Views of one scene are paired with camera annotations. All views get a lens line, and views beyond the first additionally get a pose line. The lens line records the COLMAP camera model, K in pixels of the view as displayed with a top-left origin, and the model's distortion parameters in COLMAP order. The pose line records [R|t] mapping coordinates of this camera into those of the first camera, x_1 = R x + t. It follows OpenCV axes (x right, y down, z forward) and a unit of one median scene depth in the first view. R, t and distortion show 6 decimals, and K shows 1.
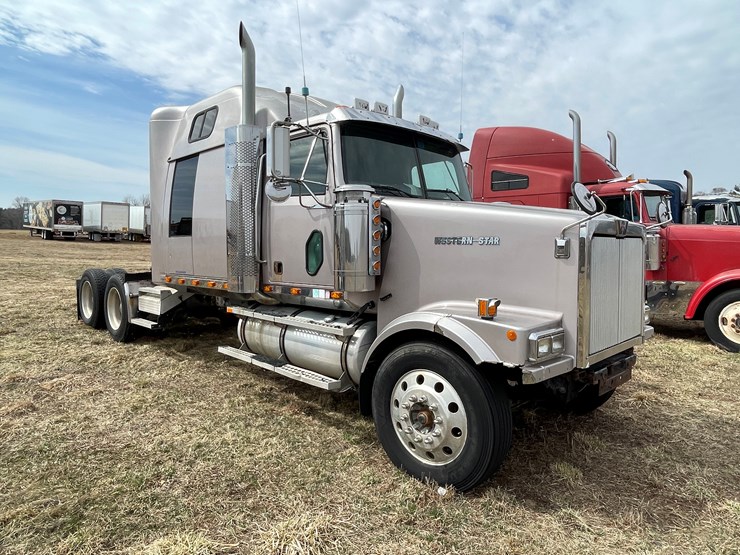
lens RADIAL K [[492.2, 0, 374.2], [0, 492.2, 264.1], [0, 0, 1]] dist [-0.009509, -0.000323]
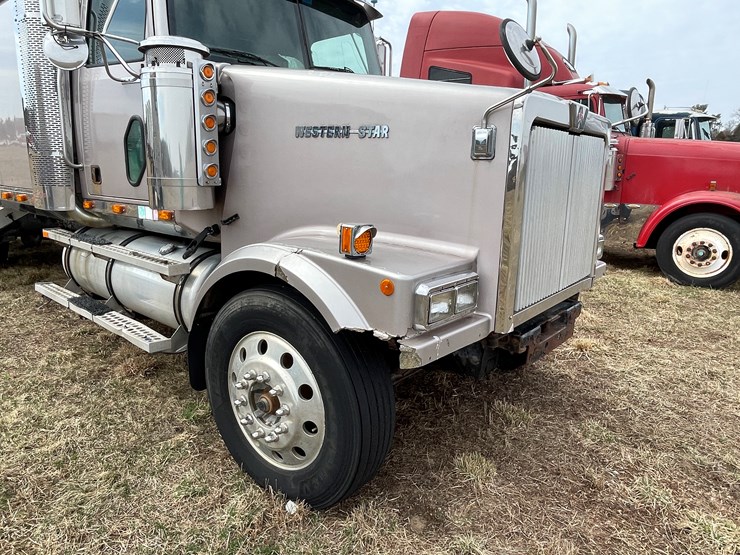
lens RADIAL K [[503.5, 0, 366.6], [0, 503.5, 267.3], [0, 0, 1]] dist [-0.003234, -0.000563]
pose [[0.996031, 0.003213, 0.088952, 0.142503], [-0.017846, 0.986265, 0.164203, 0.015145], [-0.087203, -0.165139, 0.982408, 0.289666]]
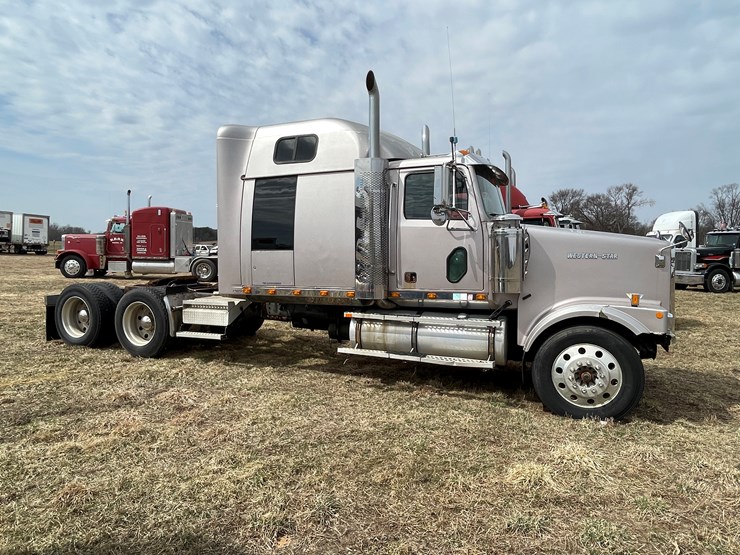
lens RADIAL K [[503.5, 0, 367.4], [0, 503.5, 260.2], [0, 0, 1]] dist [-0.005796, 0.000813]
pose [[0.929244, -0.002131, 0.369461, -0.877758], [0.012532, 0.999590, -0.025753, -0.004589], [-0.369254, 0.028560, 0.928889, -0.138698]]
